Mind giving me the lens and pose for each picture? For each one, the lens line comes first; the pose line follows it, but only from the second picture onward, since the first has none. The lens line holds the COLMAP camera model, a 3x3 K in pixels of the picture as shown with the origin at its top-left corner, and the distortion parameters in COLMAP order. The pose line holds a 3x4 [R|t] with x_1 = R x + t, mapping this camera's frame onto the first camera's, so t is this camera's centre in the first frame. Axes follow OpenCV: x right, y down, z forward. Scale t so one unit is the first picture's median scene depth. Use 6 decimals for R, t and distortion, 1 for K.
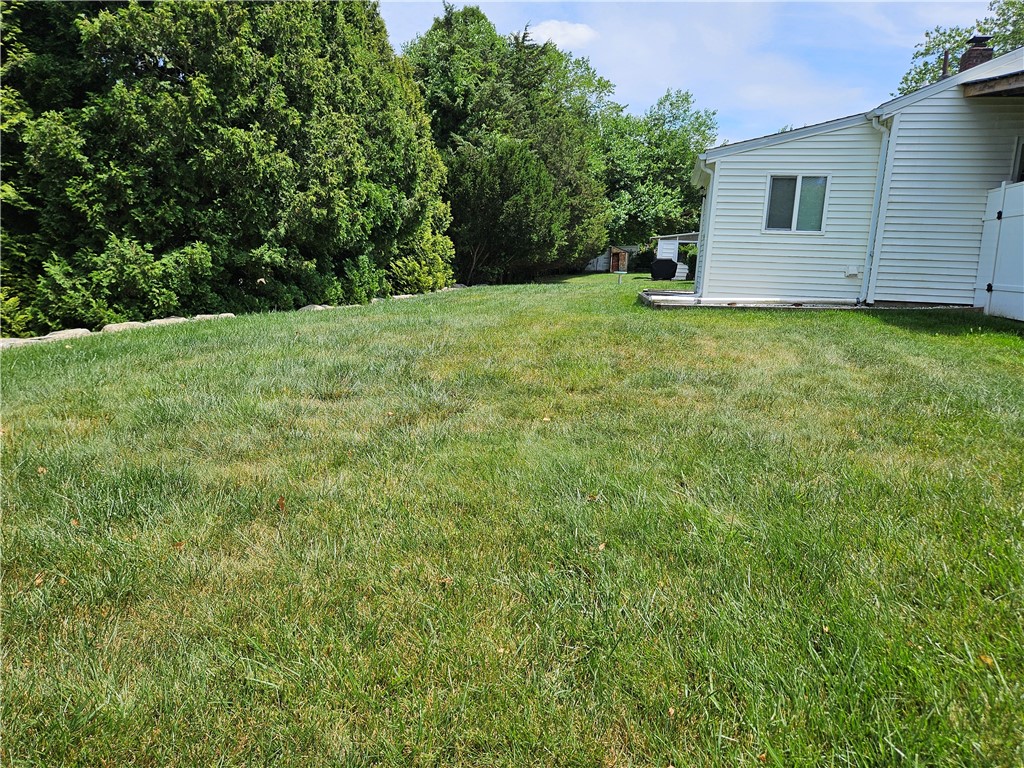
lens RADIAL K [[742.7, 0, 519.8], [0, 742.7, 384.5], [0, 0, 1]] dist [0.078402, -0.067215]
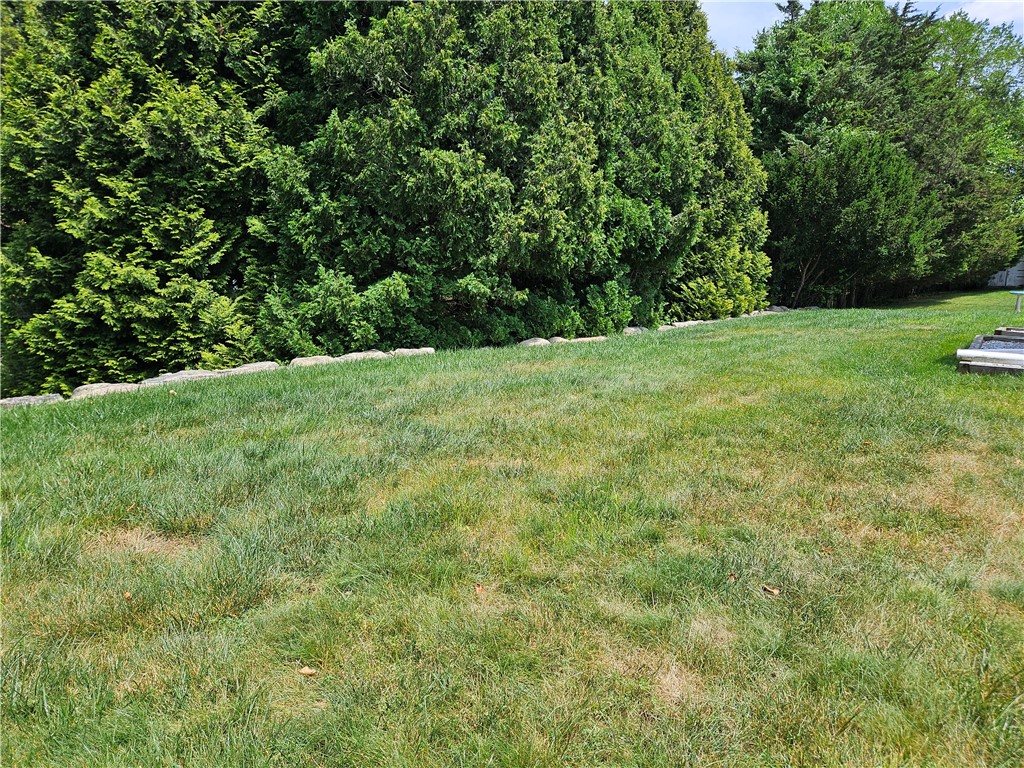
lens RADIAL K [[742.7, 0, 538.7], [0, 742.7, 380.7], [0, 0, 1]] dist [0.078402, -0.067215]
pose [[0.886532, 0.068707, -0.457537, 0.132081], [-0.076292, 0.997084, 0.001904, -0.054574], [0.456333, 0.033219, 0.889189, 0.198294]]
